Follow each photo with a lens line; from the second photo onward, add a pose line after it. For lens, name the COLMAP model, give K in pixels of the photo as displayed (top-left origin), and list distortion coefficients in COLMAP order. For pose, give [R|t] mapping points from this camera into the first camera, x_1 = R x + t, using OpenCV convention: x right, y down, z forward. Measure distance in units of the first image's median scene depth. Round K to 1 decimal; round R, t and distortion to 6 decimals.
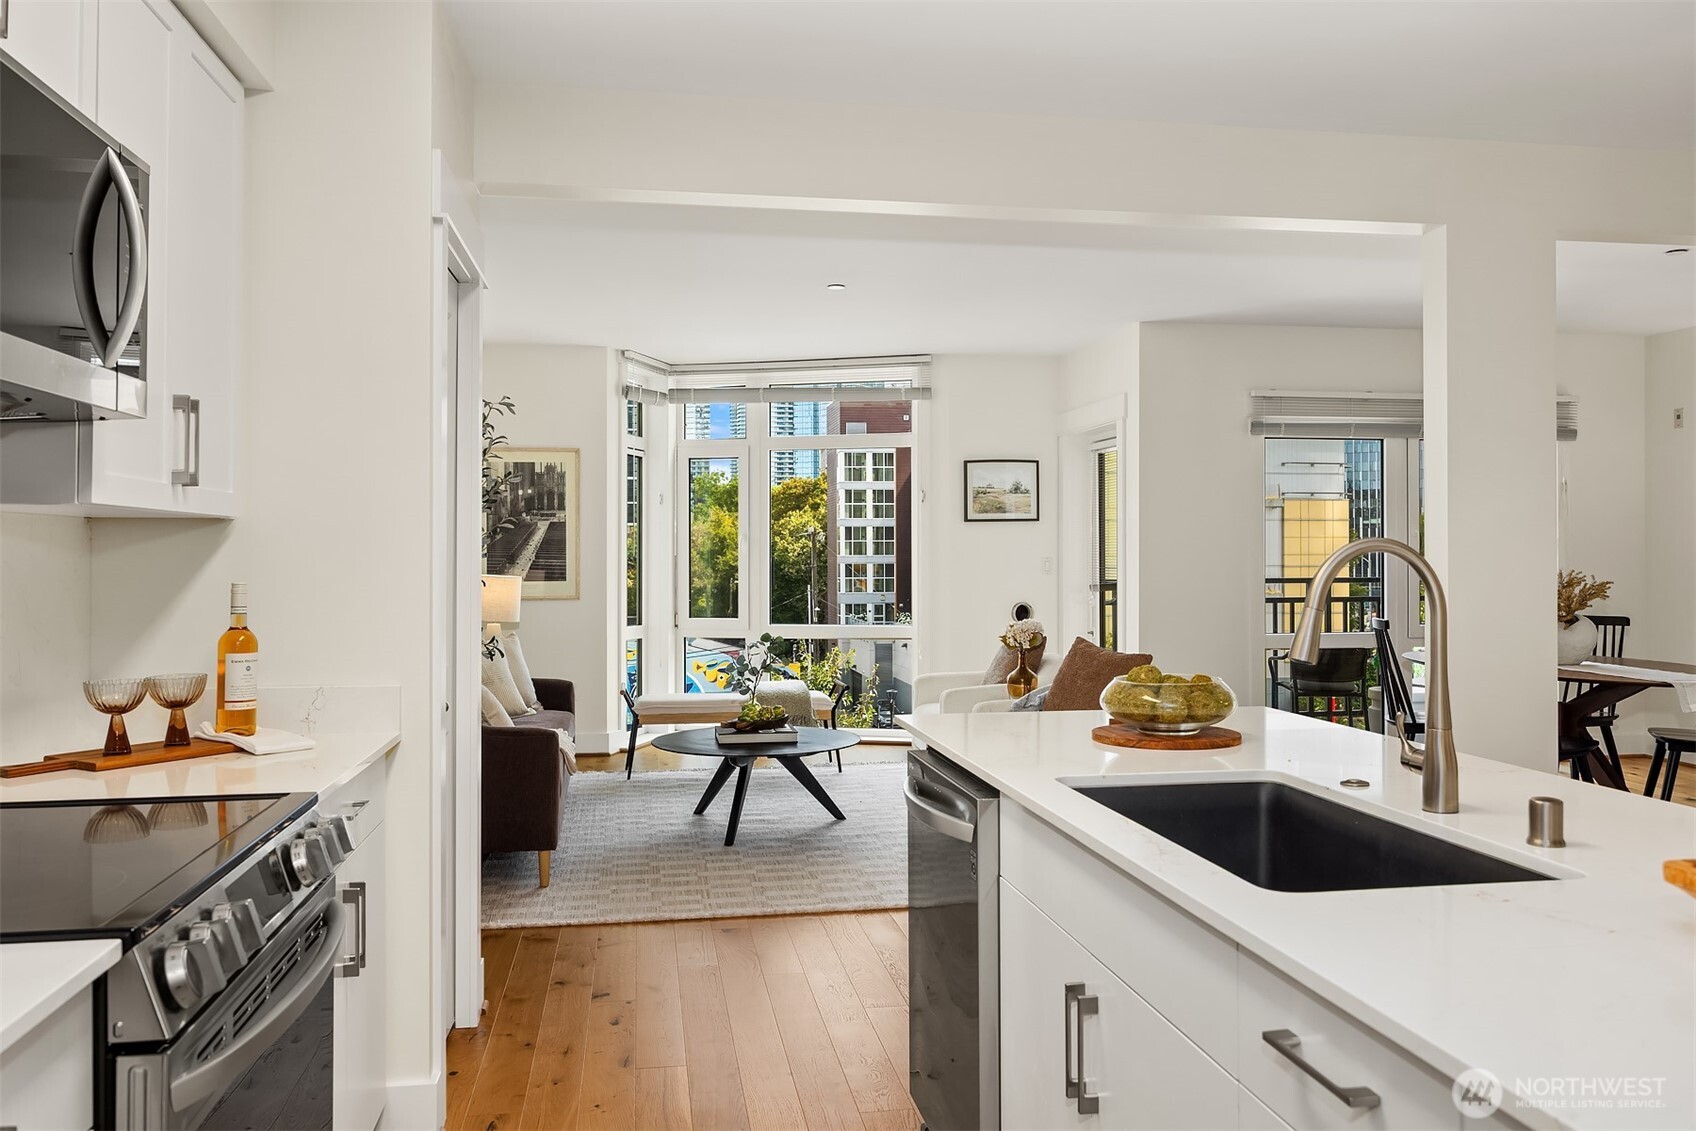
lens RADIAL K [[1302.0, 0, 848.0], [0, 1302.0, 565.5], [0, 0, 1]] dist [-0.005083, -0.000397]
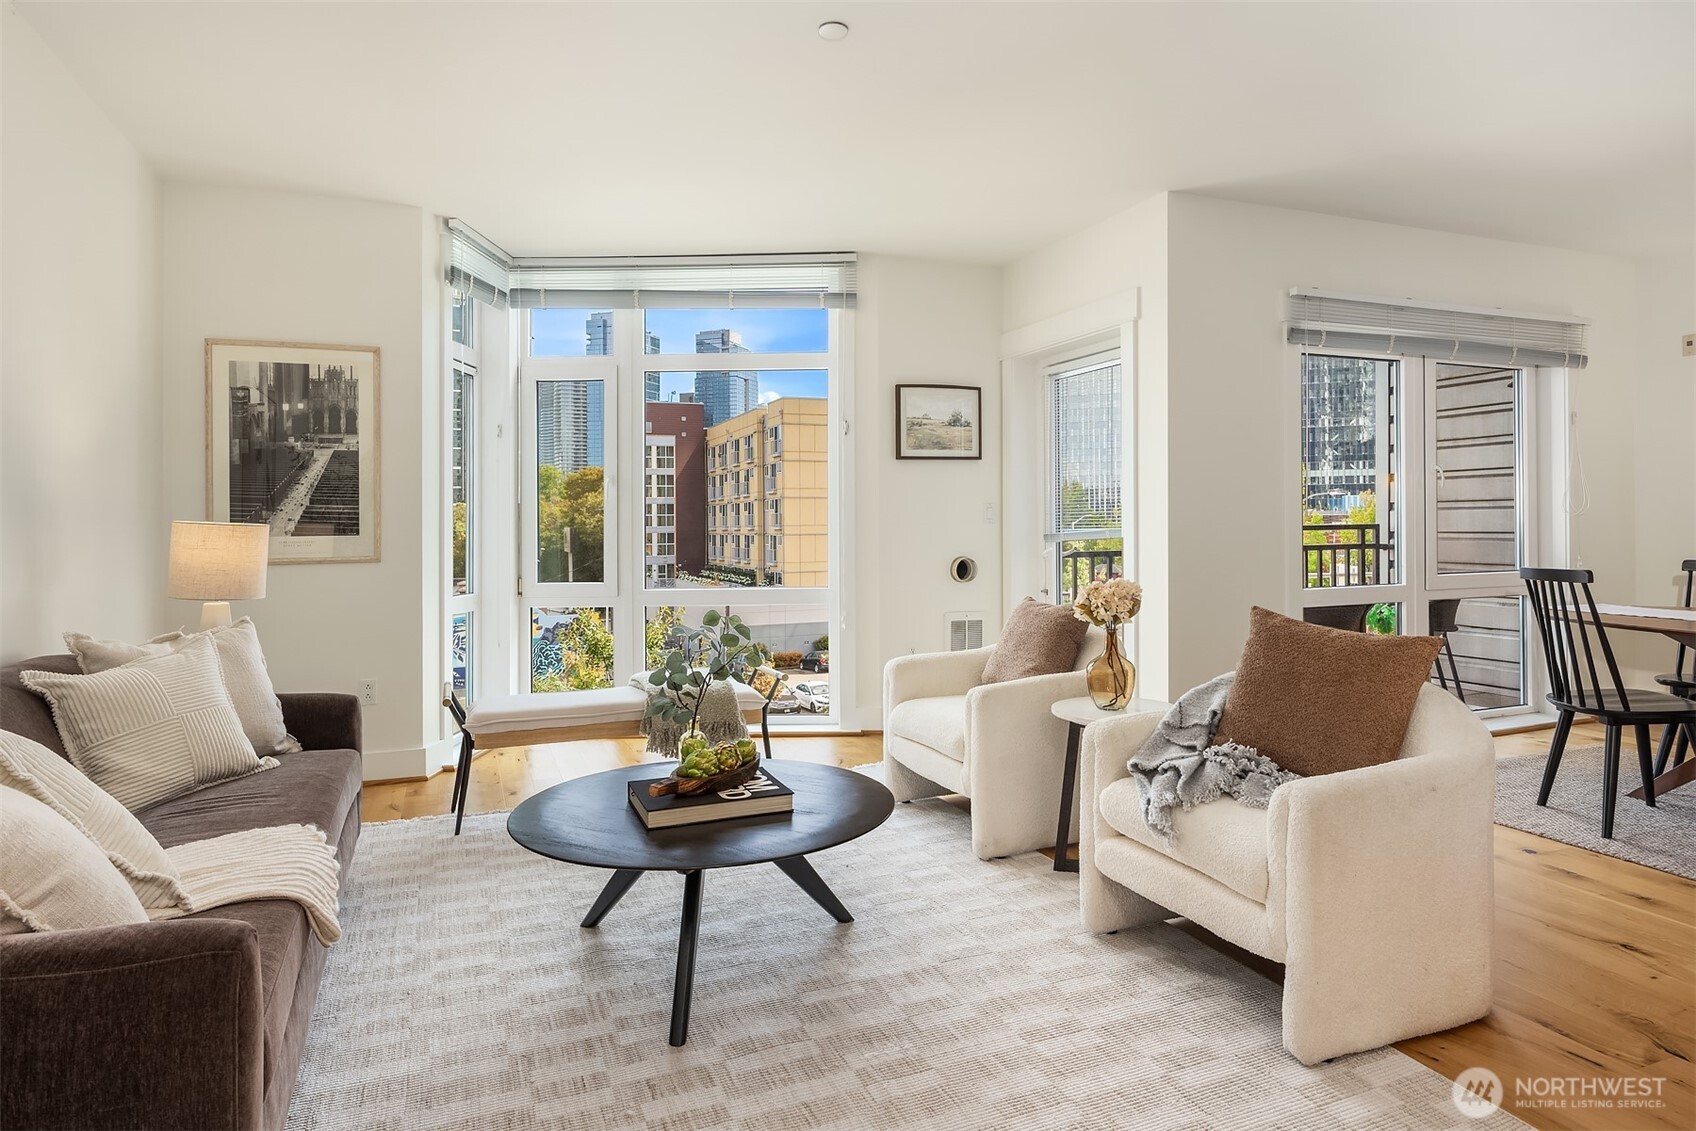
lens RADIAL K [[970.3, 0, 873.6], [0, 970.3, 518.3], [0, 0, 1]] dist [-0.001087, 0.000005]
pose [[0.969965, -0.005167, 0.243188, -0.075589], [0.009250, 0.999835, -0.015652, 0.013193], [-0.243067, 0.017432, 0.969853, 0.428308]]
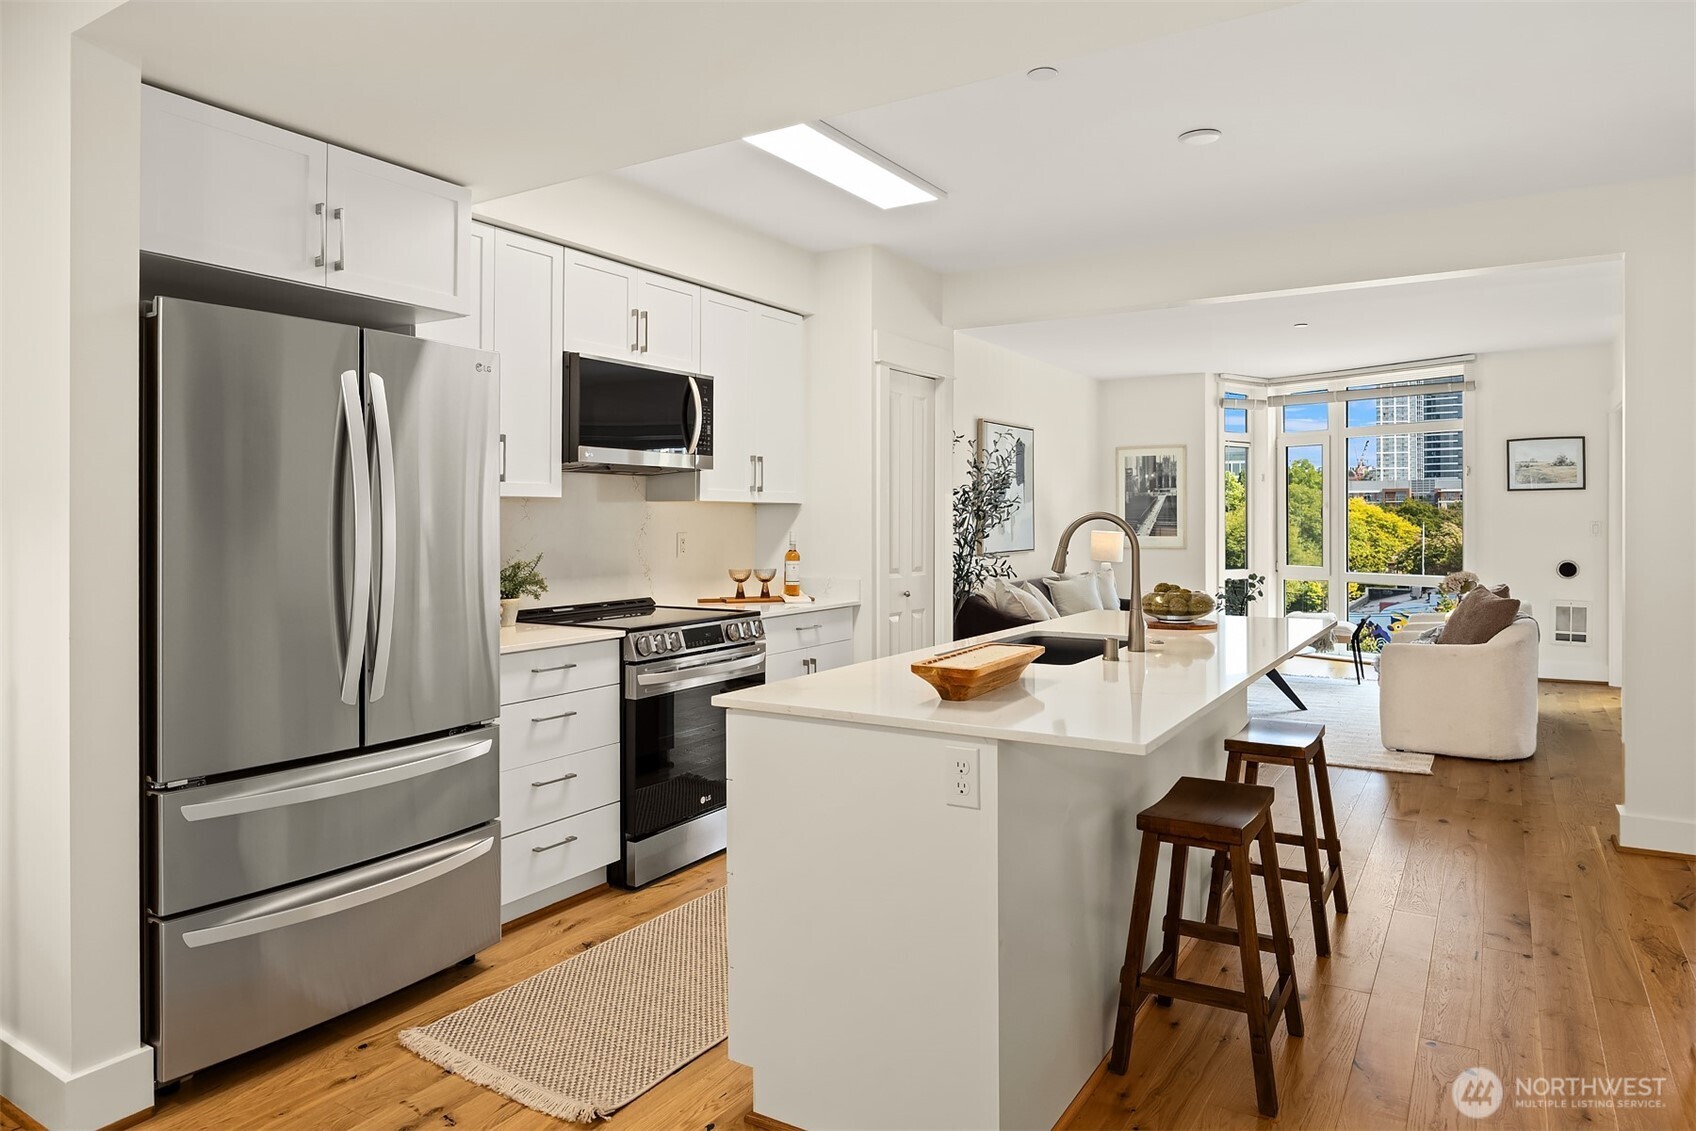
lens RADIAL K [[1032.0, 0, 850.8], [0, 1032.0, 519.5], [0, 0, 1]] dist [-0.001559, 0.001030]
pose [[0.751409, 0.002708, -0.659832, 0.269848], [-0.006610, 0.999972, -0.003424, -0.000728], [0.659804, 0.006934, 0.751406, -0.105679]]
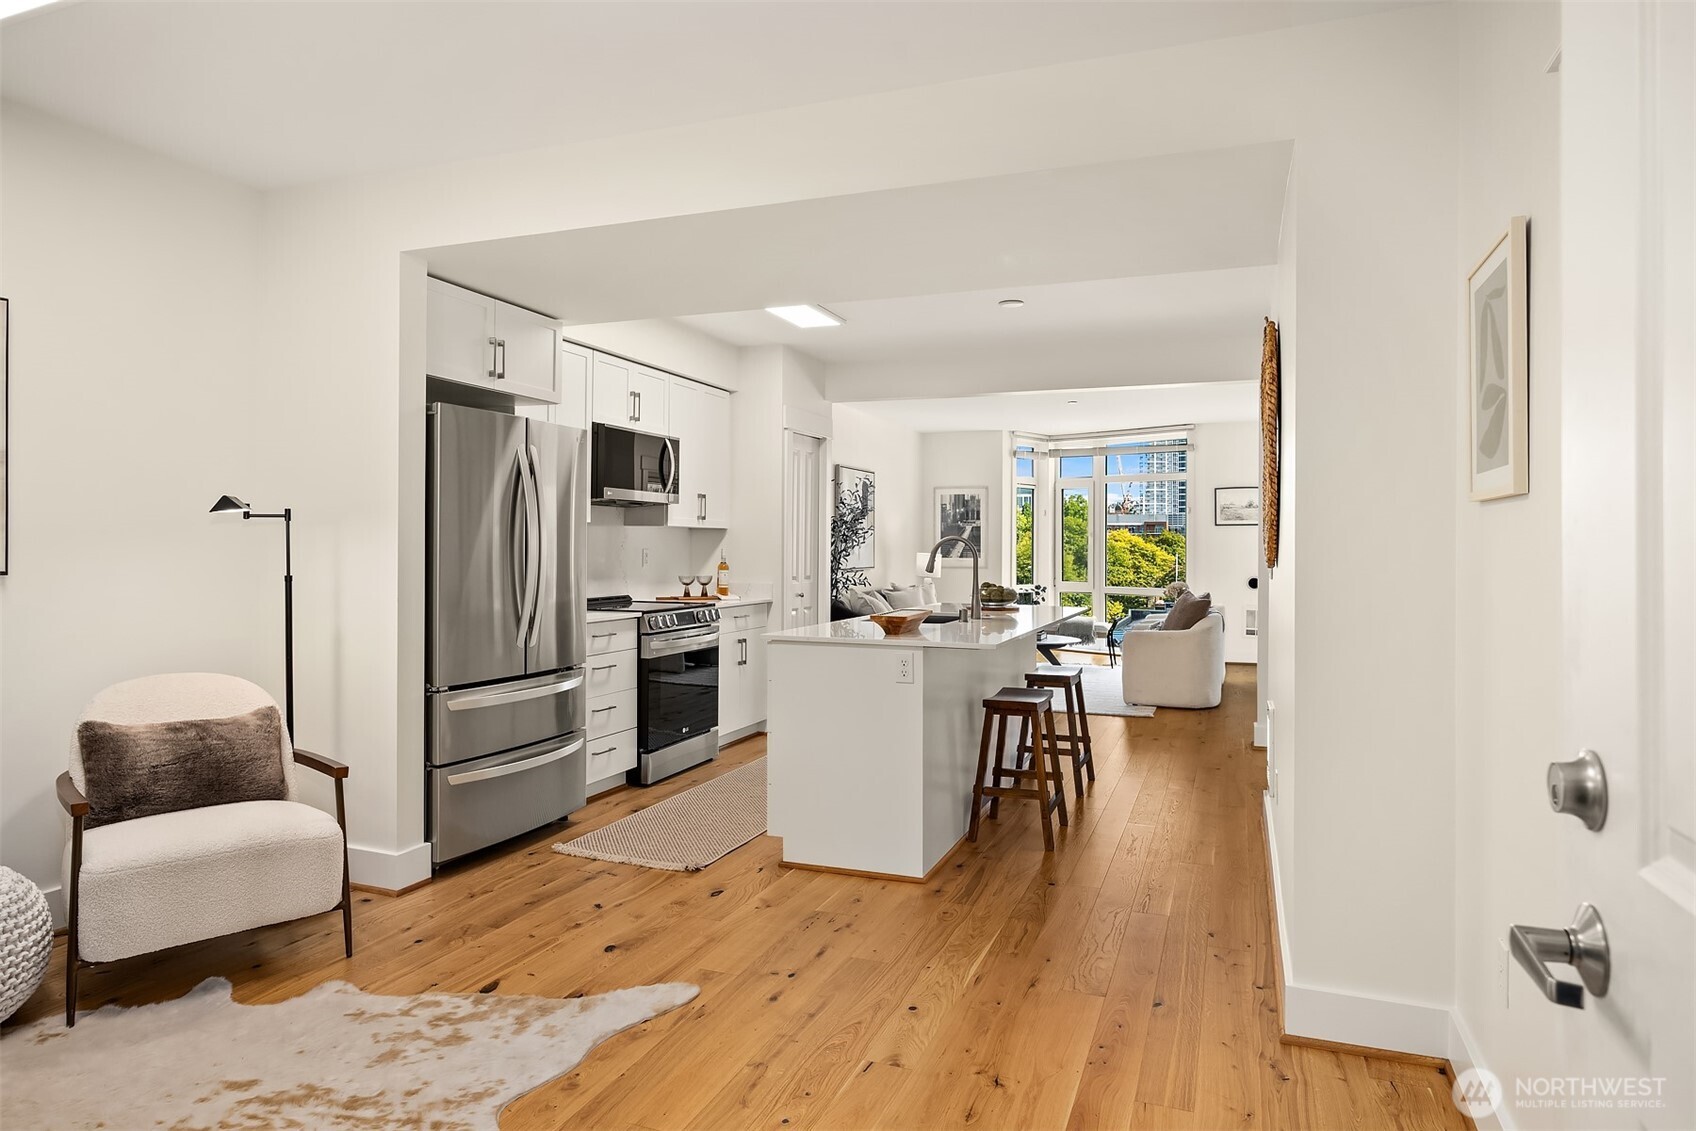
lens RADIAL K [[1002.5, 0, 843.0], [0, 1002.5, 534.8], [0, 0, 1]] dist [0.001933, -0.000076]
pose [[0.859186, 0.004170, -0.511646, 0.342507], [-0.014719, 0.999754, -0.016567, 0.005112], [0.511452, 0.021765, 0.859036, -0.319751]]
